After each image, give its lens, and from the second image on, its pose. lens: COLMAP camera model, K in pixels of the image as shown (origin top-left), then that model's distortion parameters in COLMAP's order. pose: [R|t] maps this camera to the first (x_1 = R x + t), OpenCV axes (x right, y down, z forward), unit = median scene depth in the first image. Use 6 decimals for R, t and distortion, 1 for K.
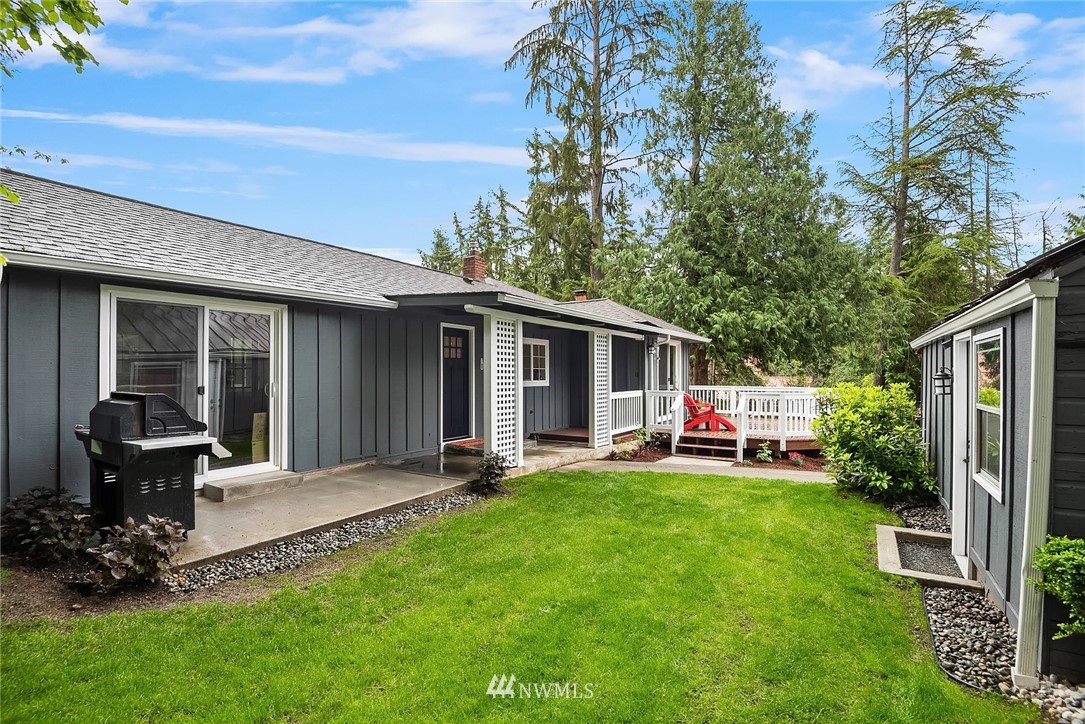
lens RADIAL K [[498.6, 0, 542.6], [0, 498.6, 371.0], [0, 0, 1]] dist [-0.008626, -0.002428]
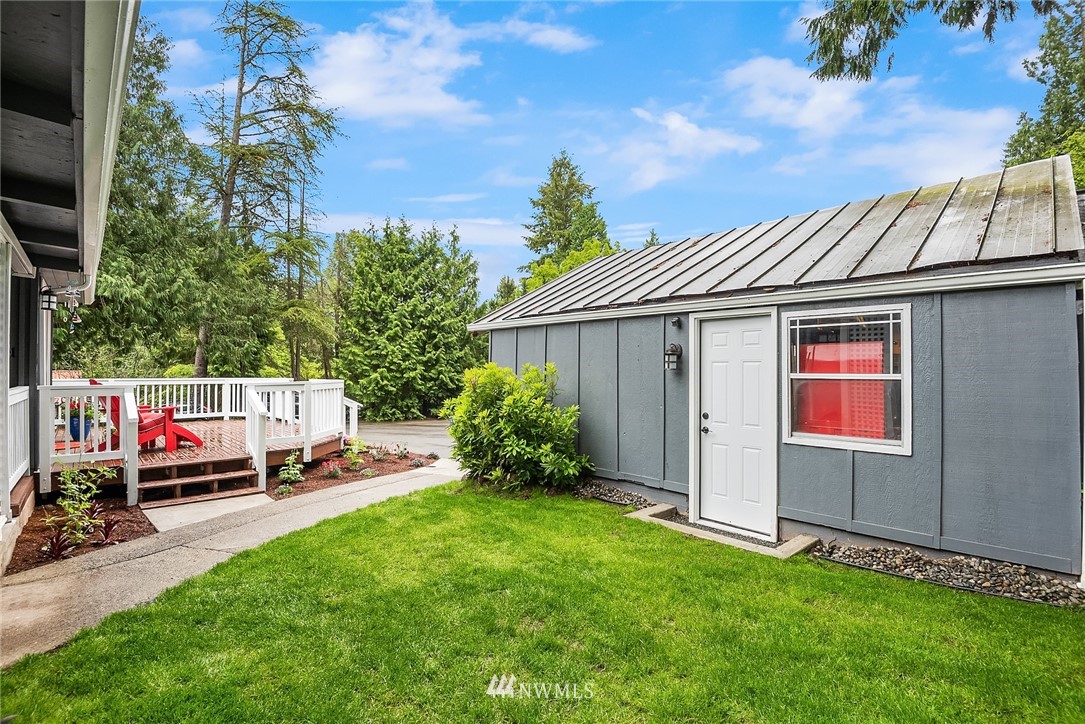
lens RADIAL K [[498.6, 0, 541.4], [0, 498.6, 366.8], [0, 0, 1]] dist [-0.008626, -0.002428]
pose [[0.264383, 0.003498, 0.964411, -0.117836], [-0.004626, 0.999987, -0.002359, 0.020903], [-0.964407, -0.003837, 0.264395, 0.447490]]
